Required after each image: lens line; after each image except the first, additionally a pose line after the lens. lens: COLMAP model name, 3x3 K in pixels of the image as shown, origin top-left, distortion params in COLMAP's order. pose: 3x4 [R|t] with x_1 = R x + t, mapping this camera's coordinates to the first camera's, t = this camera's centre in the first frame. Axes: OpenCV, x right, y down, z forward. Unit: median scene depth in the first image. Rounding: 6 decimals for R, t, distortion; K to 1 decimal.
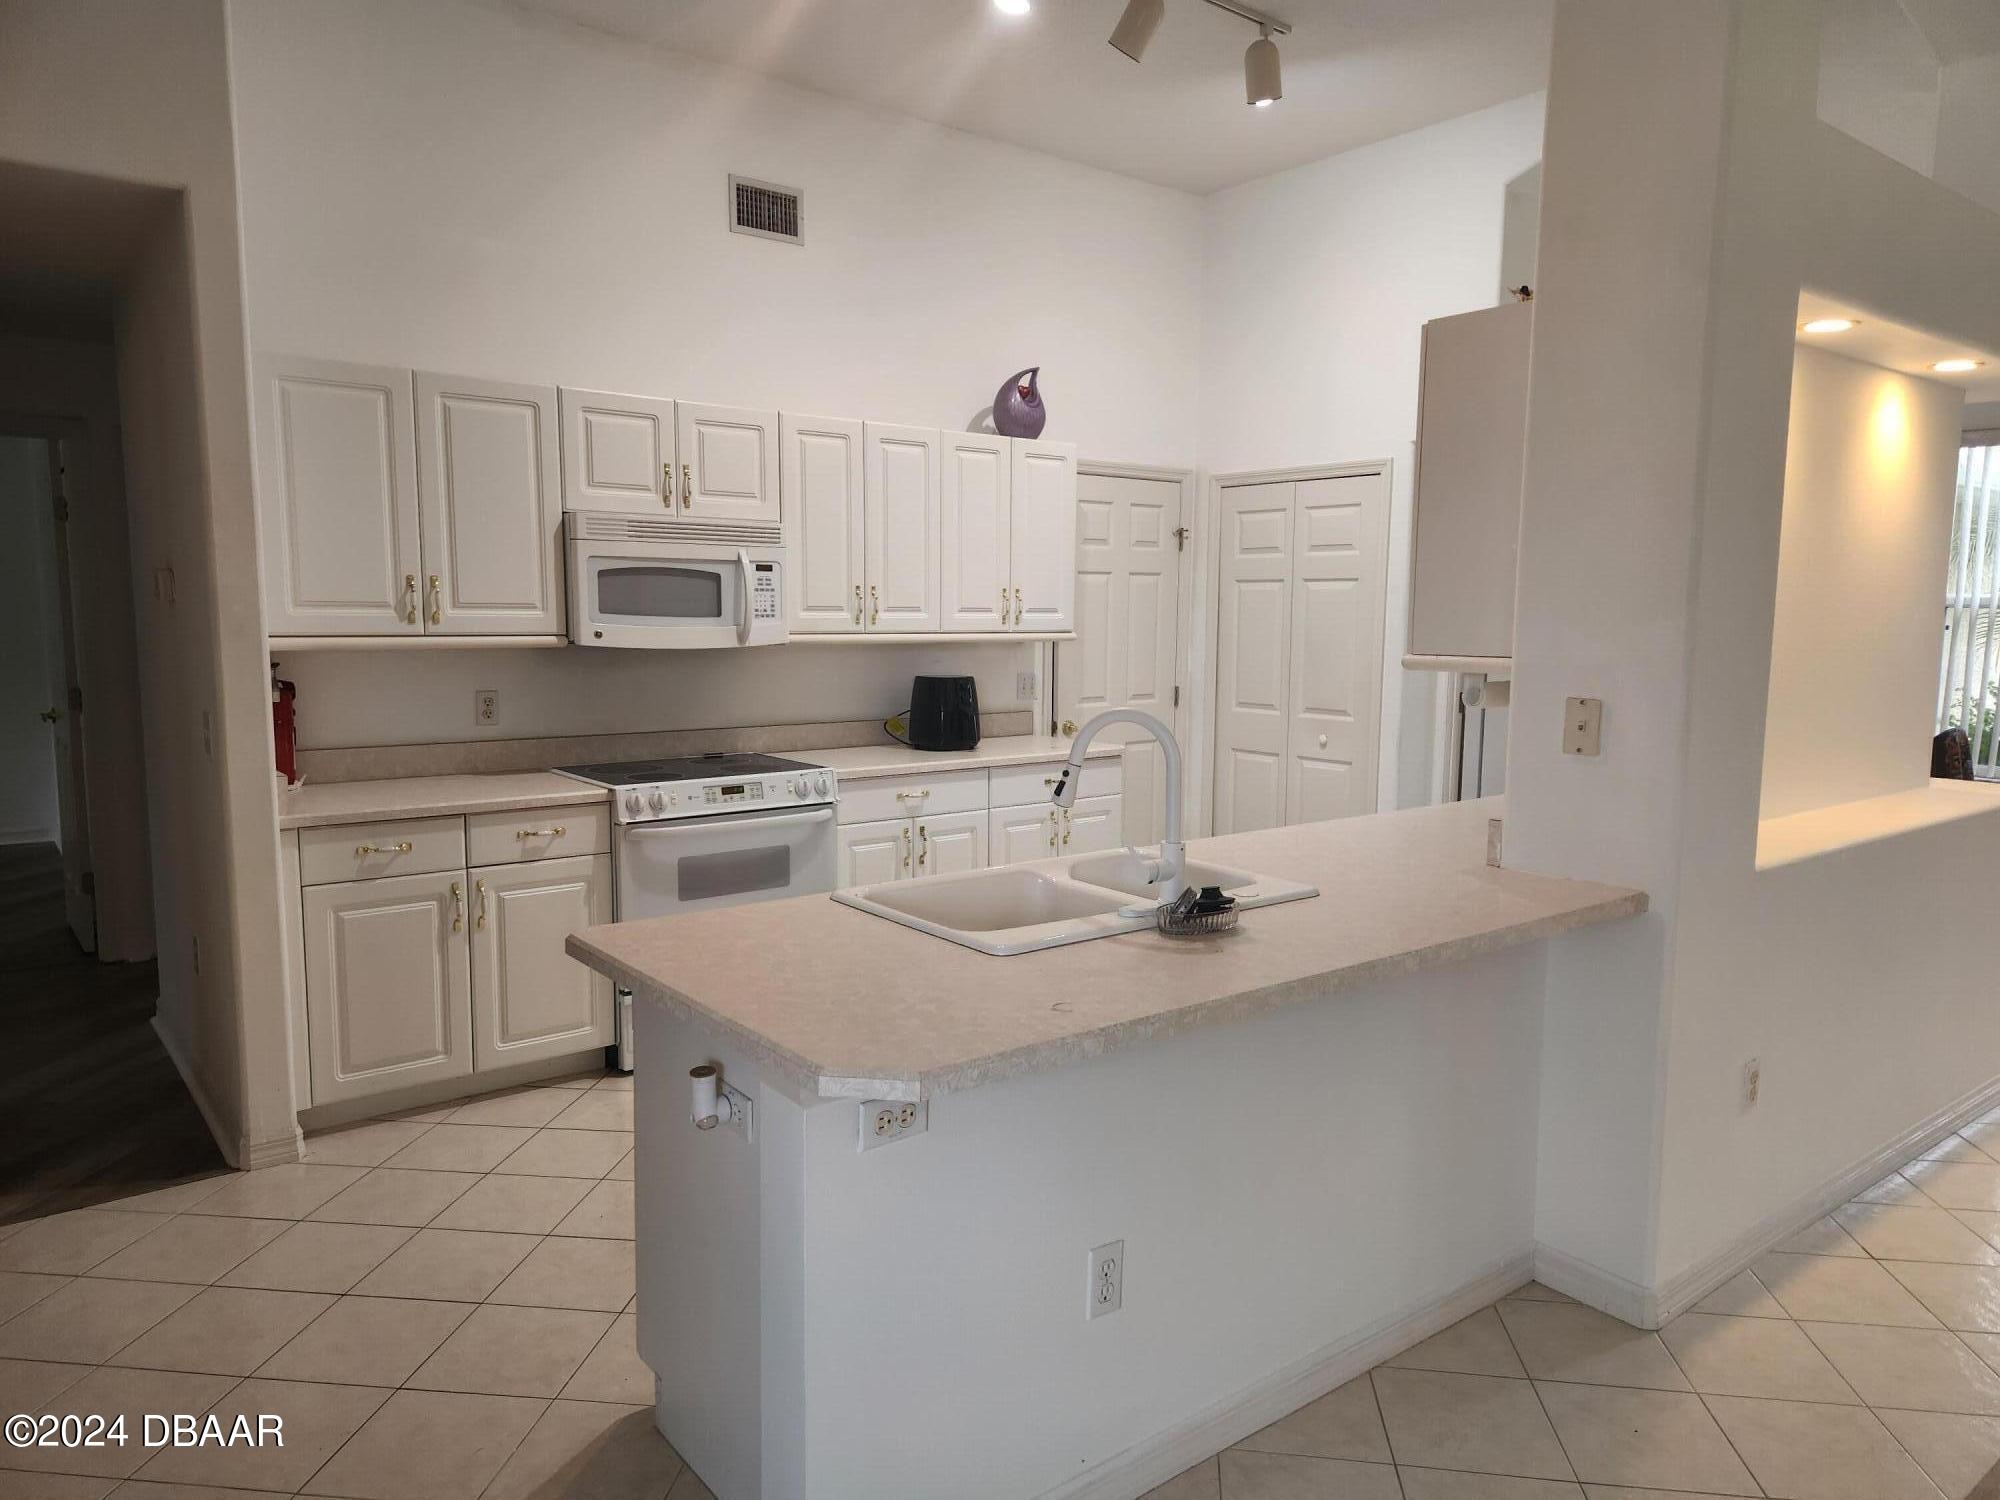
lens RADIAL K [[1325.8, 0, 991.1], [0, 1325.8, 753.7], [0, 0, 1]] dist [0.082912, -0.066577]
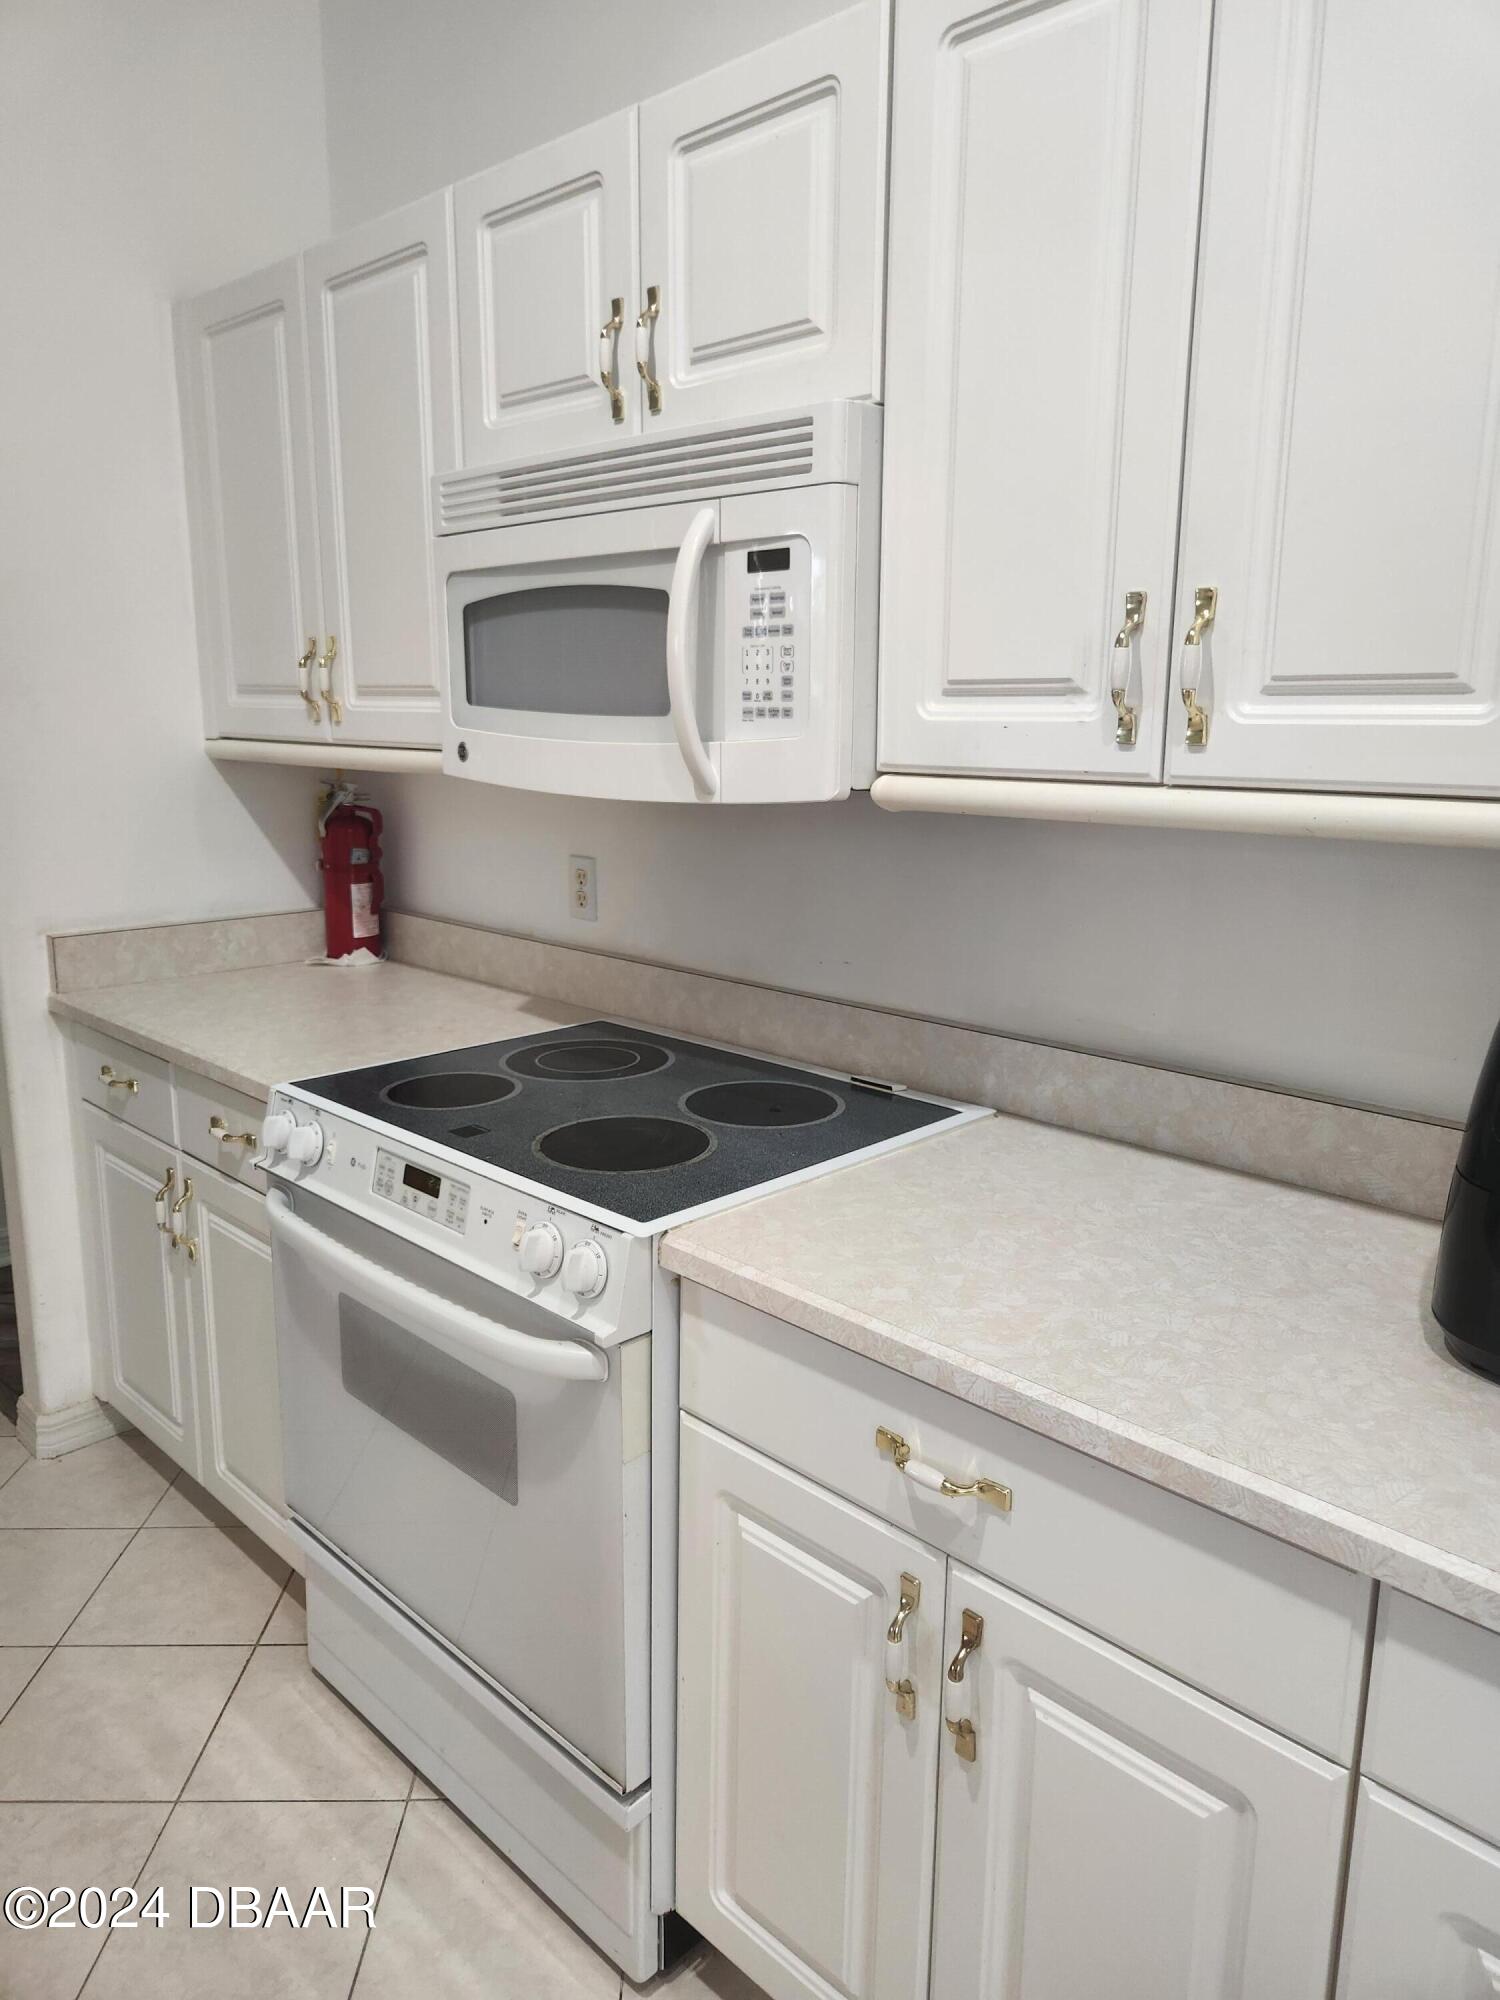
lens RADIAL K [[1340.0, 0, 756.3], [0, 1340.0, 985.3], [0, 0, 1]] dist [0.079121, -0.074373]
pose [[0.141486, 0.191922, -0.971158, 0.174945], [-0.119304, 0.977182, 0.175732, -0.103368], [0.982725, 0.091000, 0.161154, 1.022964]]
